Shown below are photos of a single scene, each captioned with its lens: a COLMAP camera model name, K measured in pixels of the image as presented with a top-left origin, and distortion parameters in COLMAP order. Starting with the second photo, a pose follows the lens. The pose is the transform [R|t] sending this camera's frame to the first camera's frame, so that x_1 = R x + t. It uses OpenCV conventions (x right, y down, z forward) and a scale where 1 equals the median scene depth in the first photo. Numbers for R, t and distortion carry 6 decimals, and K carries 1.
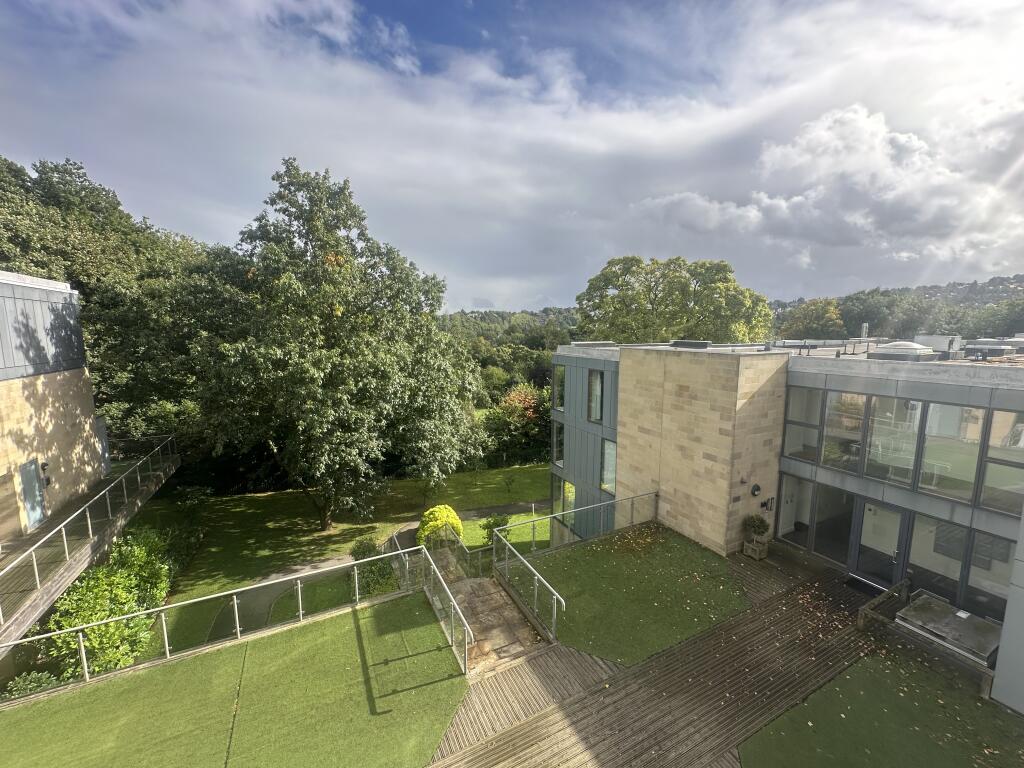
lens RADIAL K [[410.0, 0, 509.2], [0, 410.0, 384.1], [0, 0, 1]] dist [-0.004306, 0.000098]
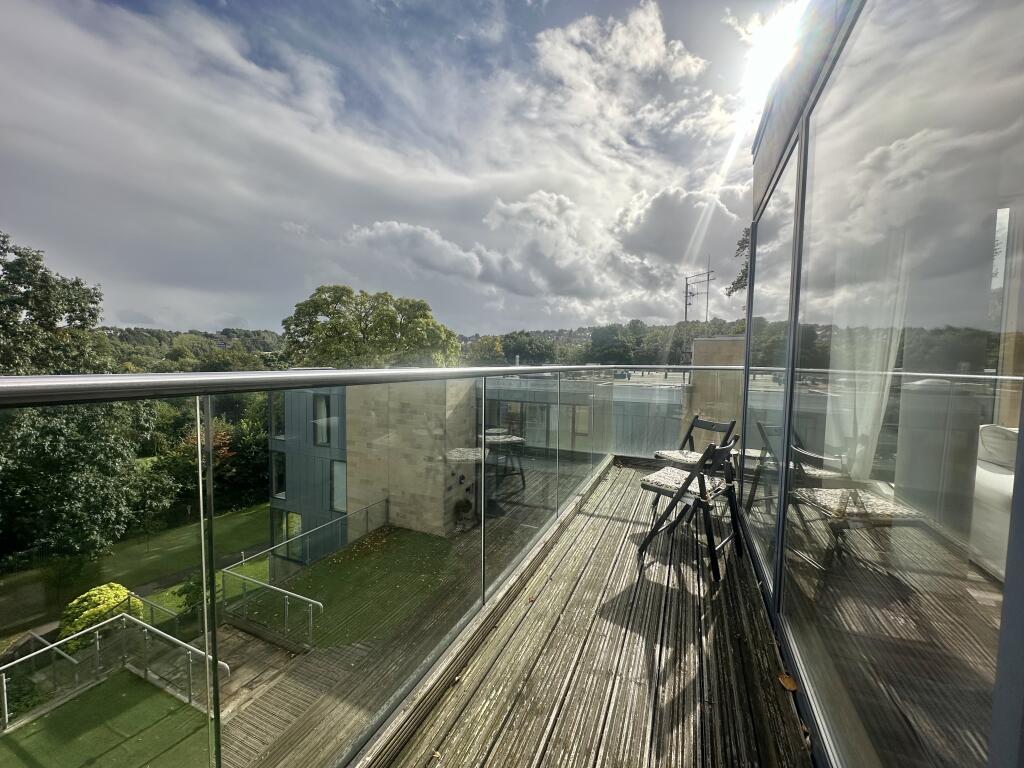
lens RADIAL K [[410.0, 0, 509.2], [0, 410.0, 384.1], [0, 0, 1]] dist [-0.004306, 0.000098]
pose [[0.771273, -0.022599, 0.636103, -0.076030], [0.065046, 0.996936, -0.043451, 0.014552], [-0.633172, 0.074889, 0.770380, -0.091711]]
